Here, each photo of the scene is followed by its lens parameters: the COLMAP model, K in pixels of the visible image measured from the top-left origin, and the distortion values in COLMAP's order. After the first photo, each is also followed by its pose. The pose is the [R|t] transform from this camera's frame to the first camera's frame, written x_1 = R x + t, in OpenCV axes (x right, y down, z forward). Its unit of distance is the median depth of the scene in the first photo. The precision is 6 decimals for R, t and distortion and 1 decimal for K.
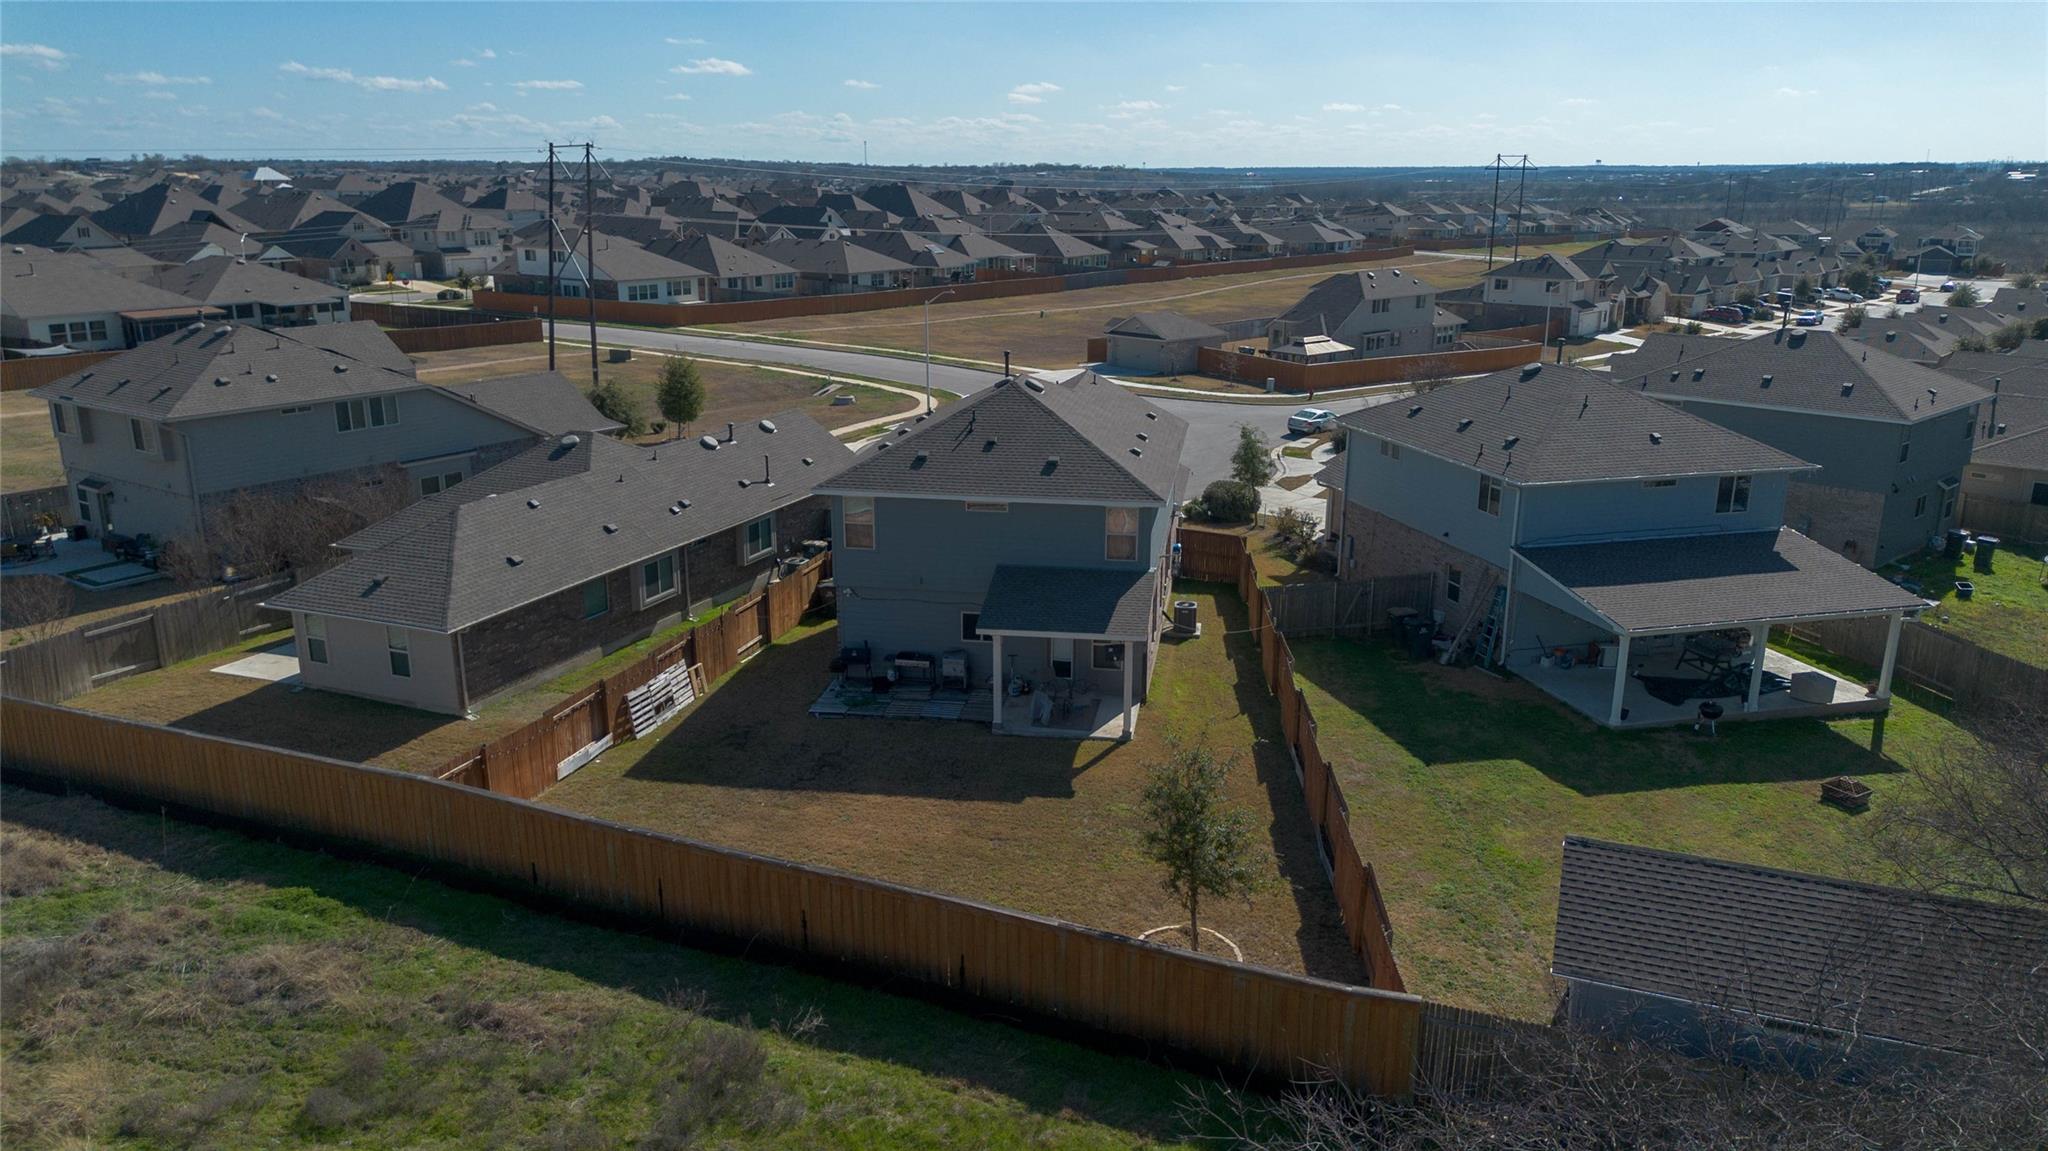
lens RADIAL K [[1439.8, 0, 1029.3], [0, 1439.8, 576.8], [0, 0, 1]] dist [0.087391, -0.104655]
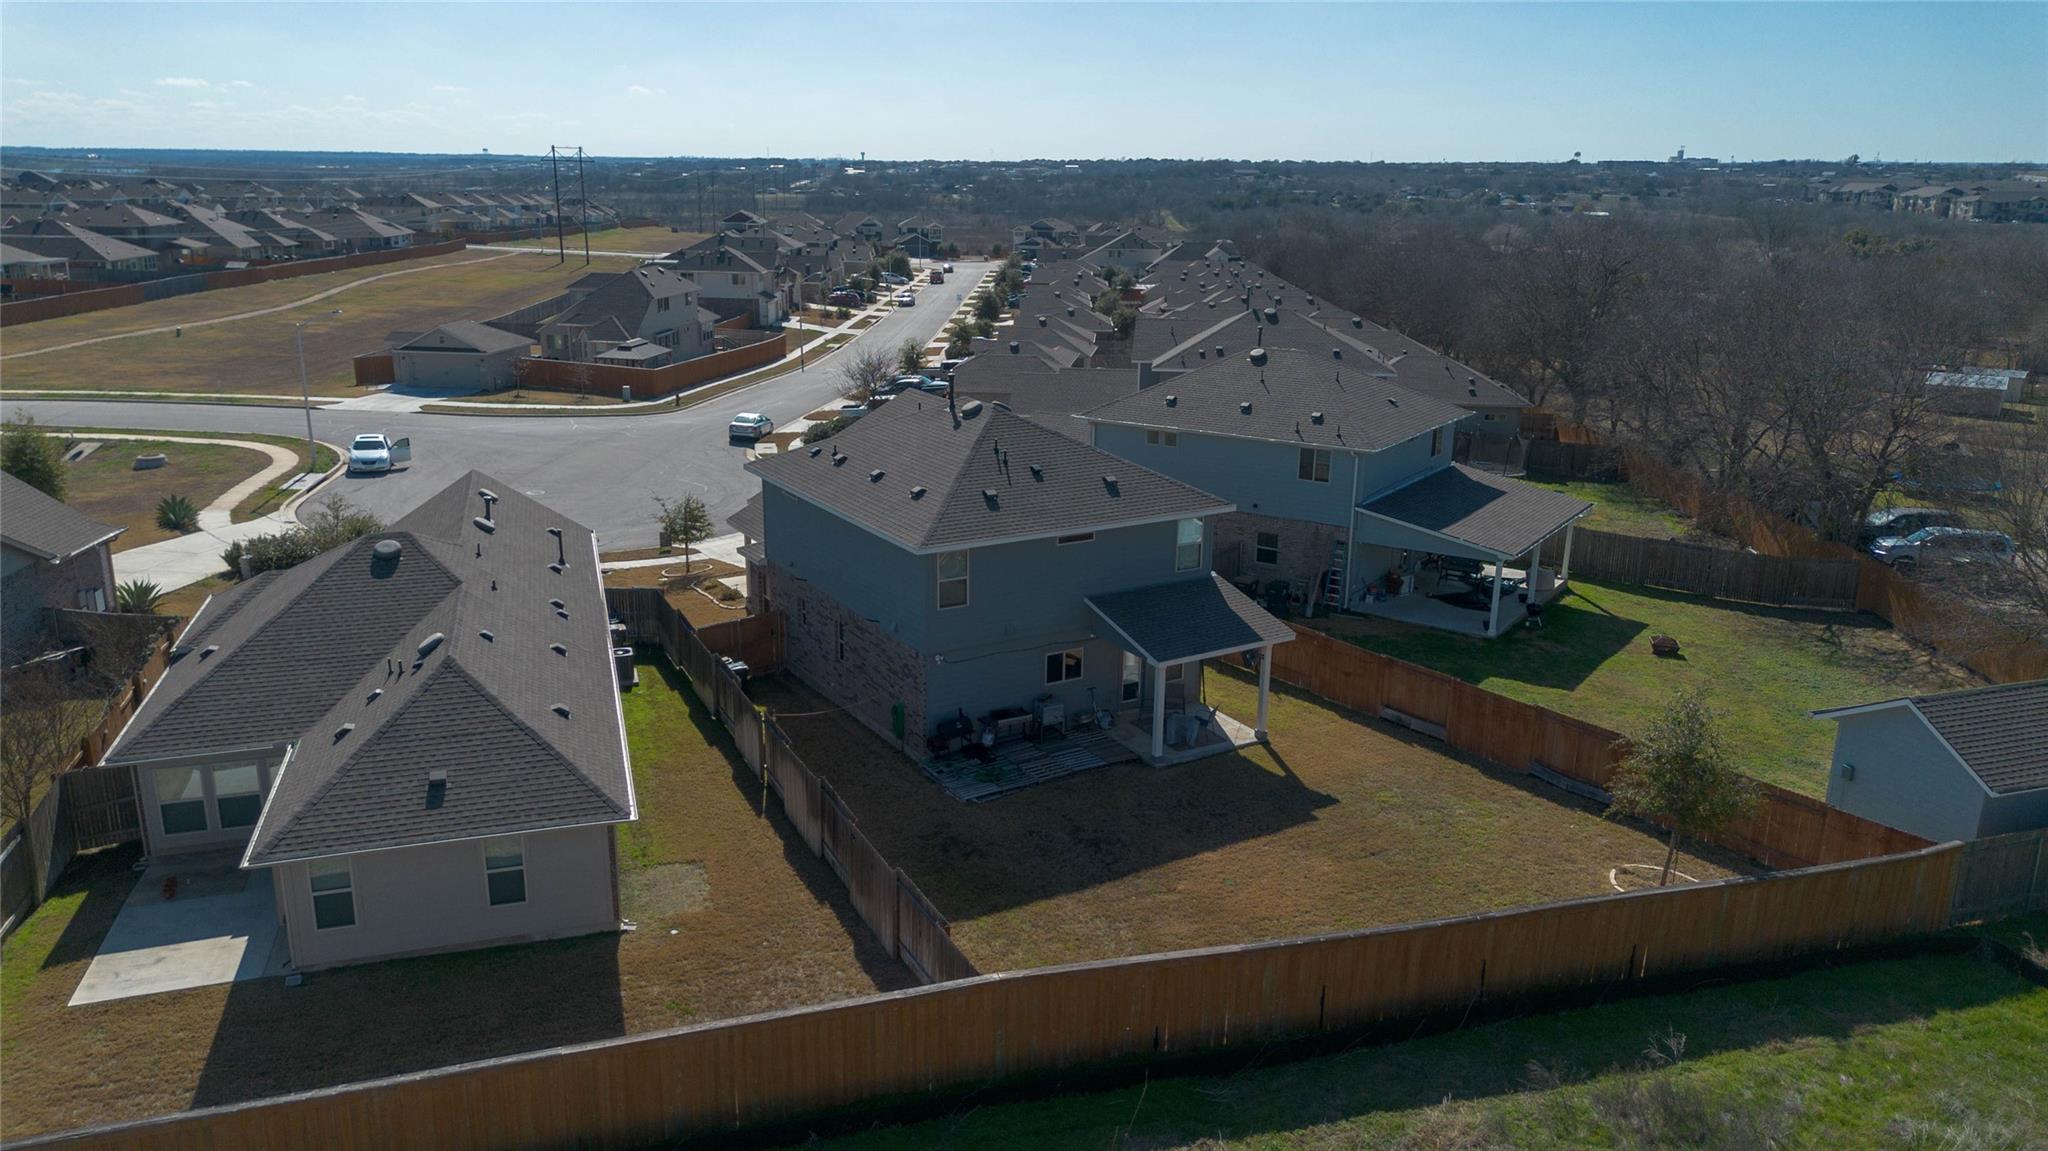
lens RADIAL K [[1439.8, 0, 1029.3], [0, 1439.8, 576.8], [0, 0, 1]] dist [0.087391, -0.104655]
pose [[0.762031, -0.169244, 0.625032, -0.580400], [0.164784, 0.984147, 0.065582, -0.081169], [-0.626222, 0.053020, 0.777840, 0.259518]]
